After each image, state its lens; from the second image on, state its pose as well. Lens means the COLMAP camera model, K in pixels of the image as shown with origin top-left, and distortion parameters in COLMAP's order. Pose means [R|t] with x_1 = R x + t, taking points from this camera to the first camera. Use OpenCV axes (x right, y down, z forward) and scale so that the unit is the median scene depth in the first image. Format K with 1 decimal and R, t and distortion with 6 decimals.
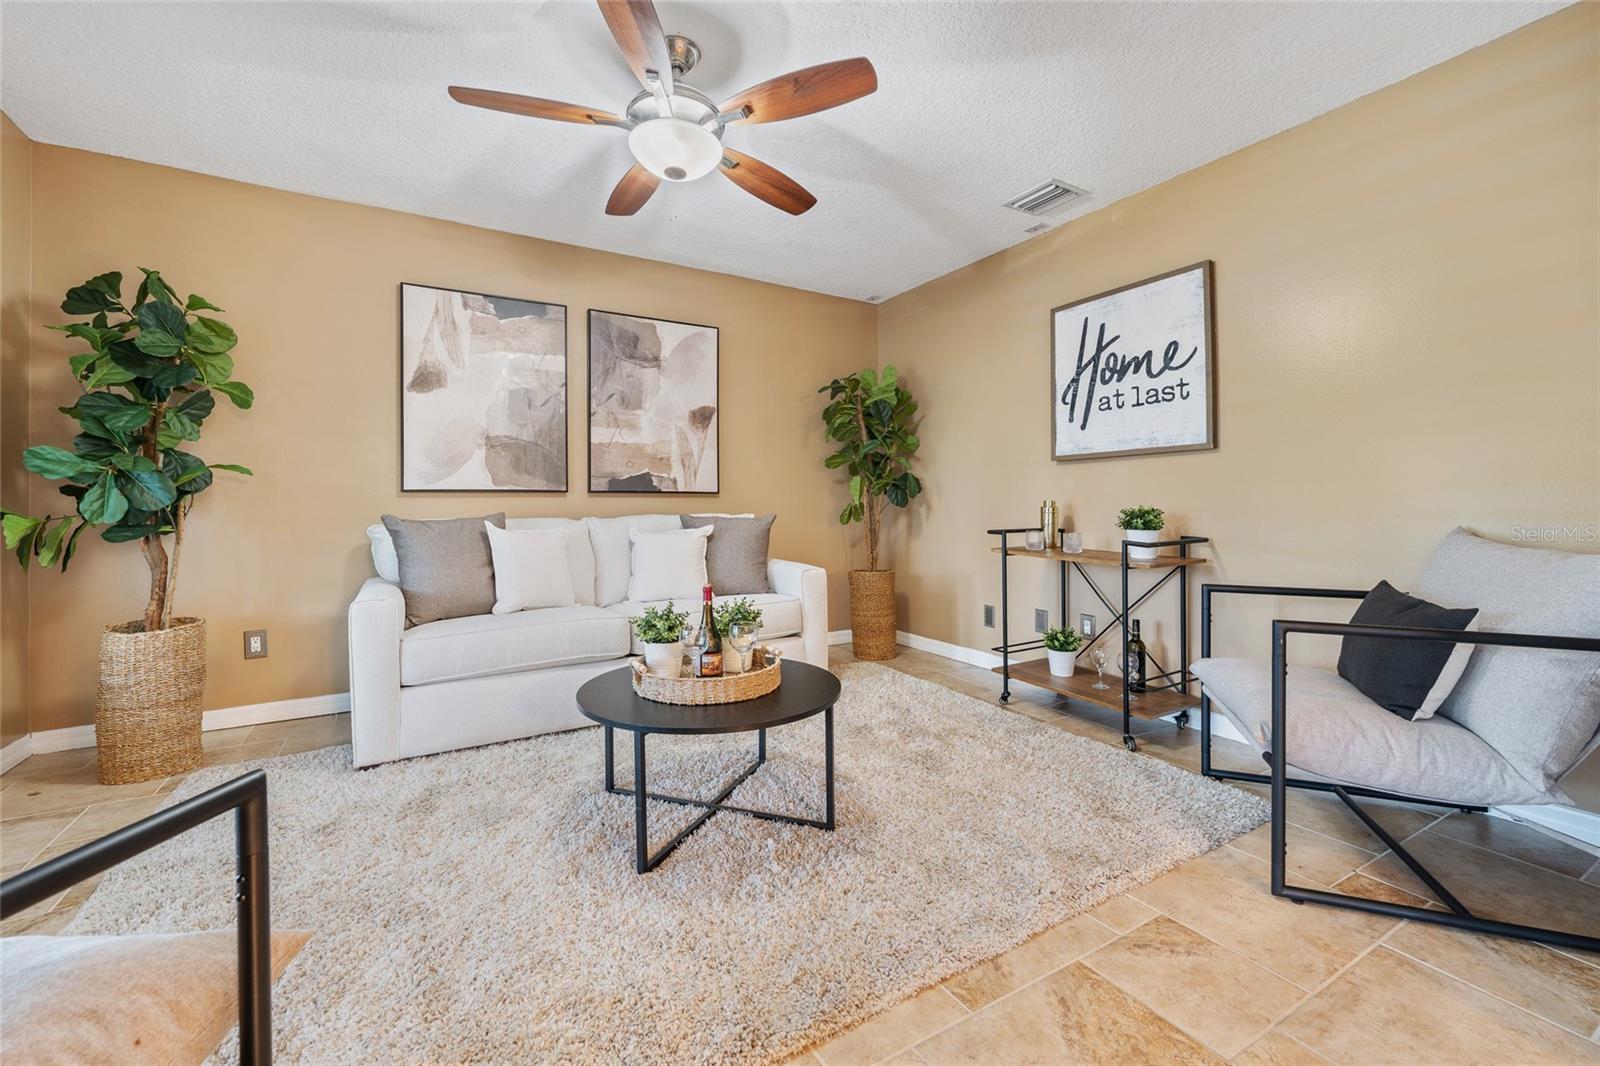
lens RADIAL K [[660.6, 0, 801.1], [0, 660.6, 501.0], [0, 0, 1]] dist [0.000173, 0.000131]
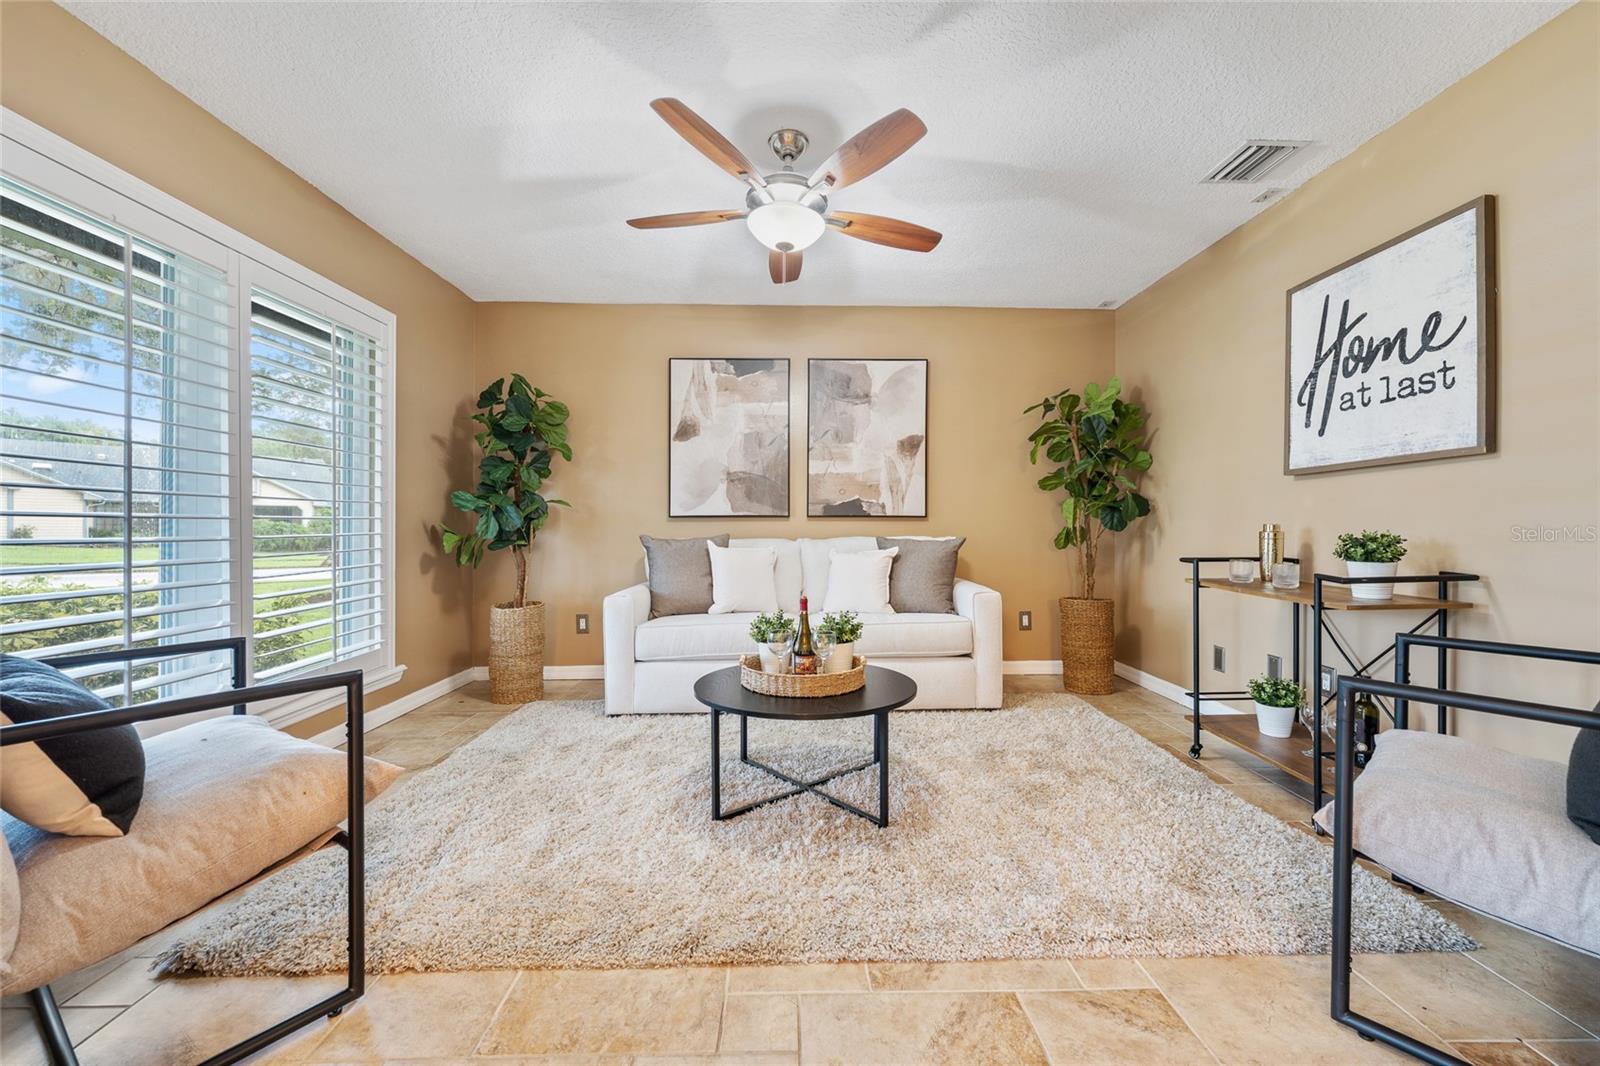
lens RADIAL K [[649.0, 0, 804.1], [0, 649.0, 526.7], [0, 0, 1]] dist [0.001438, -0.000155]
pose [[0.872384, 0.001977, -0.488816, 0.280881], [0.000285, 0.999990, 0.004553, -0.001265], [0.488820, -0.004112, 0.872375, 0.002312]]
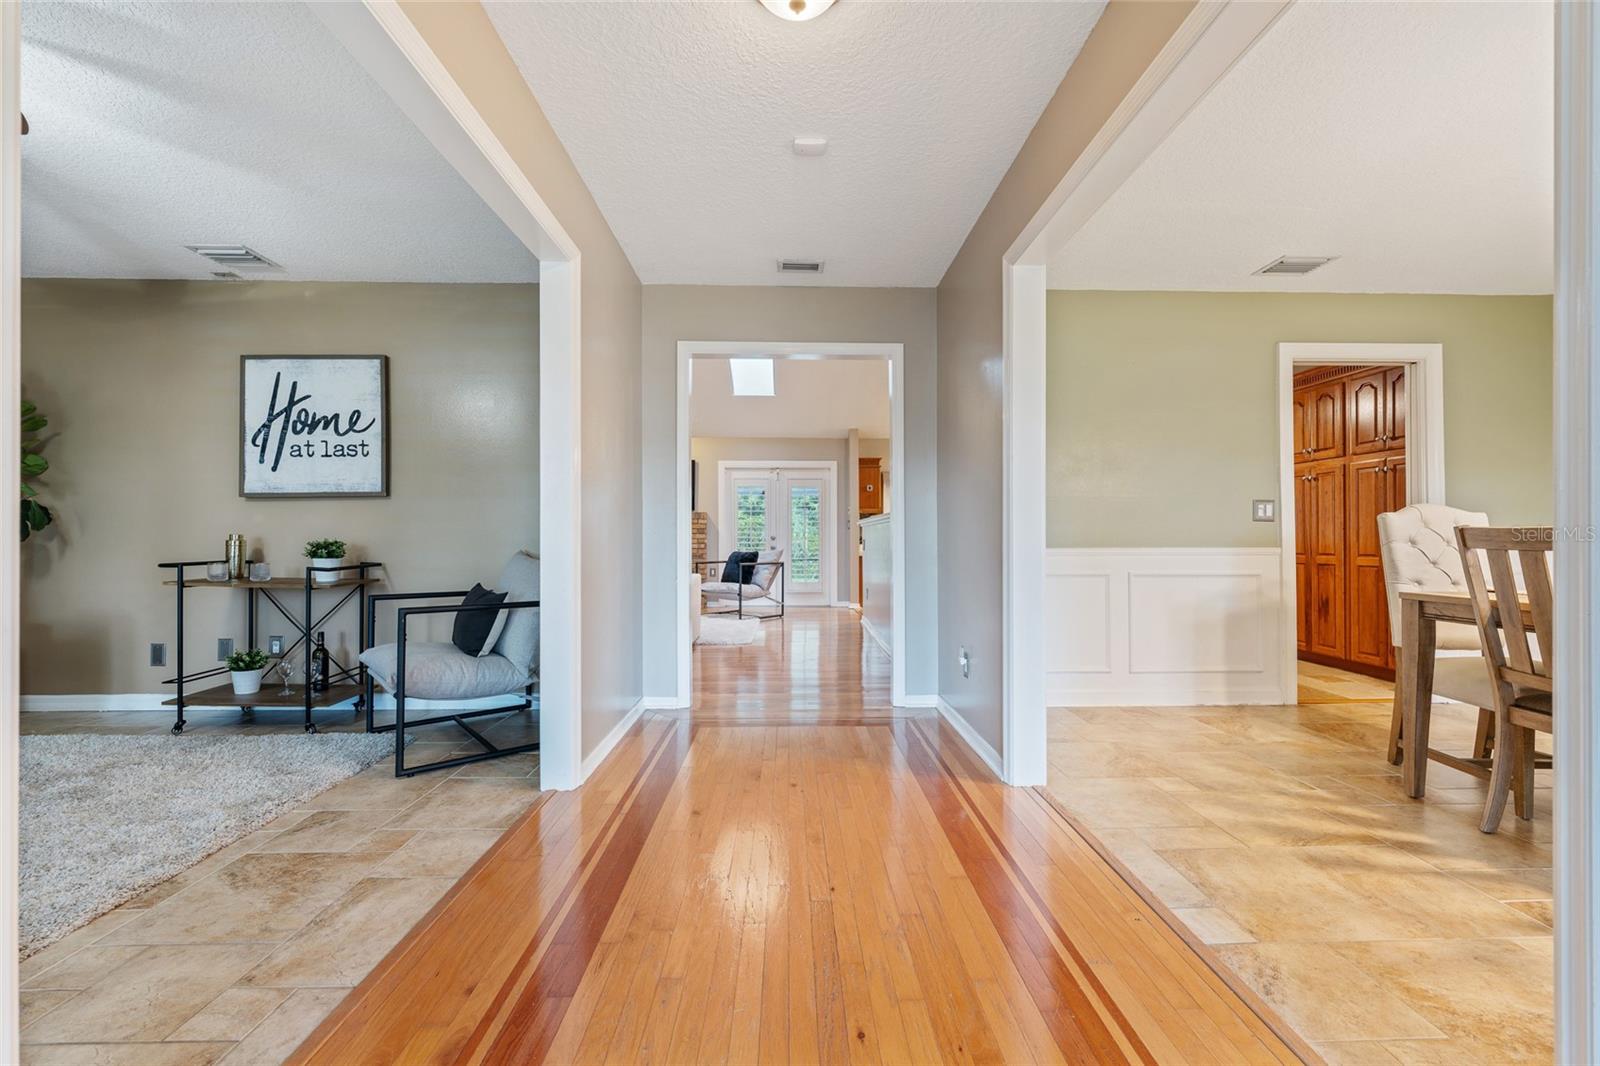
lens RADIAL K [[655.1, 0, 796.4], [0, 655.1, 528.9], [0, 0, 1]] dist [-0.000078, 0.000201]
pose [[0.491847, 0.012848, 0.870587, -0.110332], [-0.003414, 0.999912, -0.012828, 0.001153], [-0.870675, 0.003337, 0.491847, -0.338826]]
